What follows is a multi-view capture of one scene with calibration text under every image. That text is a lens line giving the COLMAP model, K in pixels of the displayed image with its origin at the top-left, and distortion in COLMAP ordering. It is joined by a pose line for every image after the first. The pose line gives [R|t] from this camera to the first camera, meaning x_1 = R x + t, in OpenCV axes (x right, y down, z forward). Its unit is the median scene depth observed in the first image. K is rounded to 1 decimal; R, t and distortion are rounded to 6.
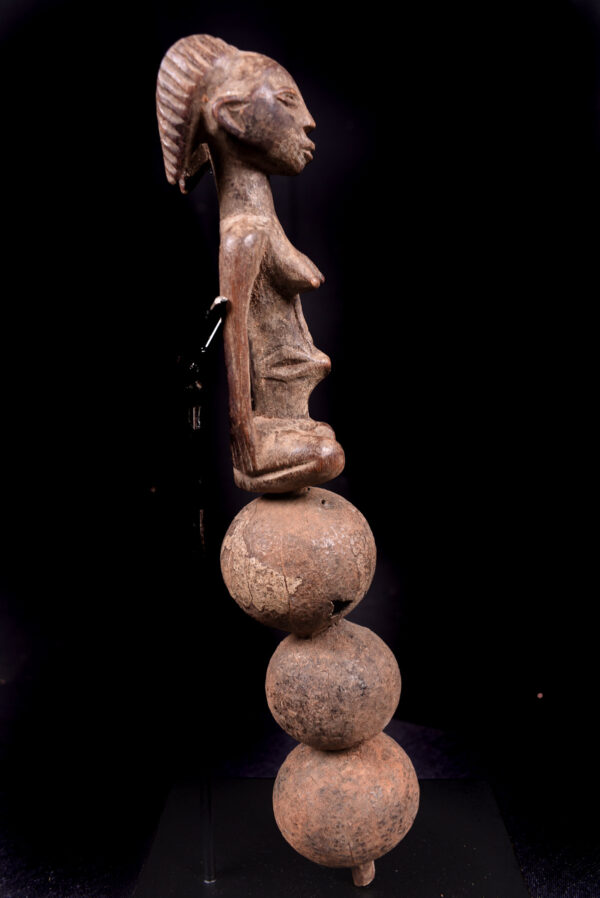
lens RADIAL K [[758.2, 0, 299.6], [0, 758.2, 448.2], [0, 0, 1]] dist [-0.108446, 0.016402]
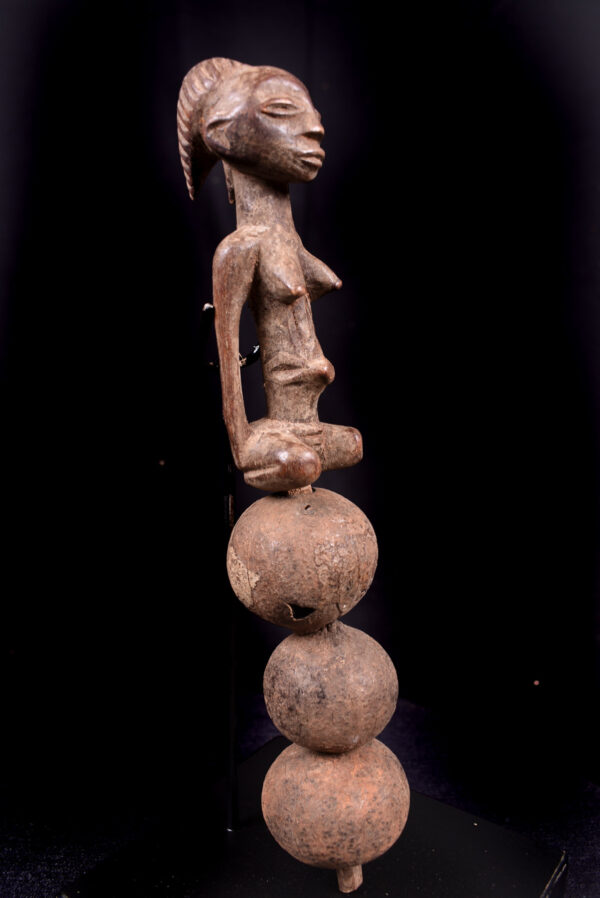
lens RADIAL K [[758.2, 0, 301.3], [0, 758.2, 447.2], [0, 0, 1]] dist [-0.108446, 0.016402]
pose [[0.829419, 0.128629, -0.543616, 0.583138], [-0.106247, 0.991690, 0.072546, -0.083518], [0.548430, -0.002413, 0.836193, 0.153348]]
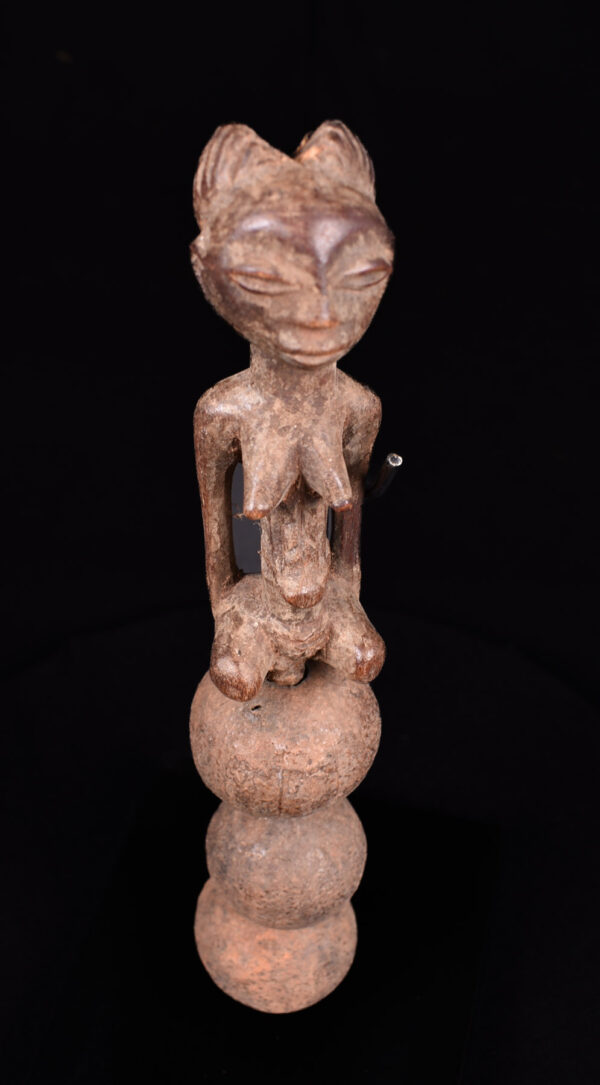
lens RADIAL K [[1215.9, 0, 302.0], [0, 1215.9, 542.3], [0, 0, 1]] dist [-0.108098, 0.000000]
pose [[0.171710, 0.722476, -0.669735, 0.799646], [-0.221697, 0.690733, 0.688287, -0.977257], [0.959878, 0.030293, 0.278777, 0.703937]]
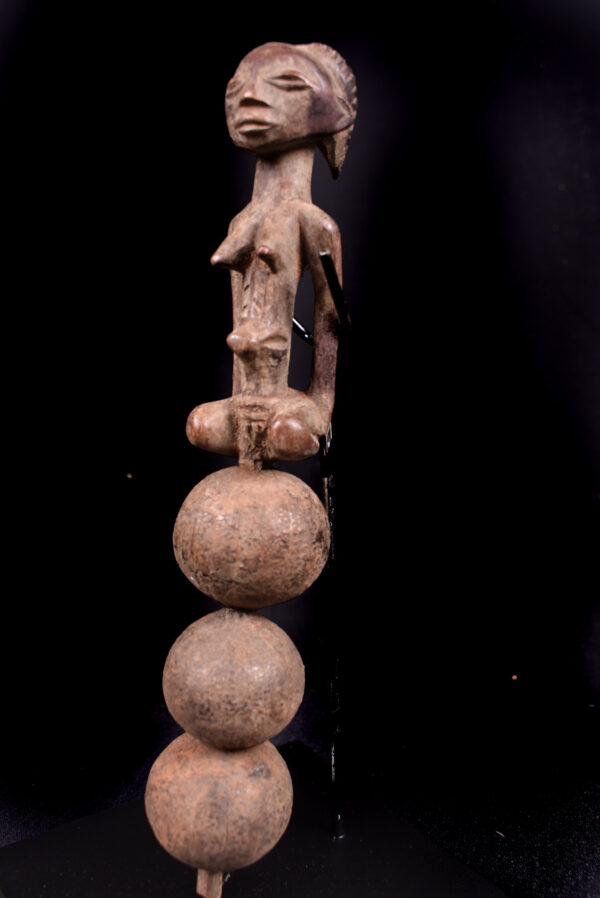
lens RADIAL K [[758.2, 0, 301.3], [0, 758.2, 448.3], [0, 0, 1]] dist [-0.108446, 0.016402]
pose [[-0.517396, 0.147831, -0.842881, 0.856116], [-0.162581, 0.950045, 0.266426, -0.261918], [0.840160, 0.274884, -0.467514, 1.616779]]
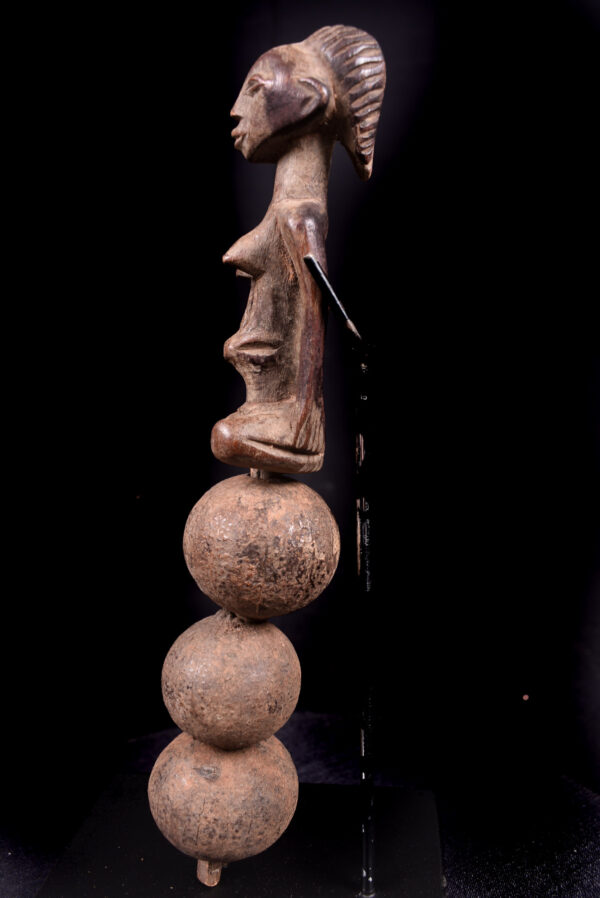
lens RADIAL K [[758.2, 0, 300.0], [0, 758.2, 451.2], [0, 0, 1]] dist [-0.108446, 0.016402]
pose [[-0.999205, 0.016040, 0.036495, -0.101873], [0.025920, 0.956956, 0.289072, -0.279070], [-0.030288, 0.289788, -0.956611, 2.075023]]
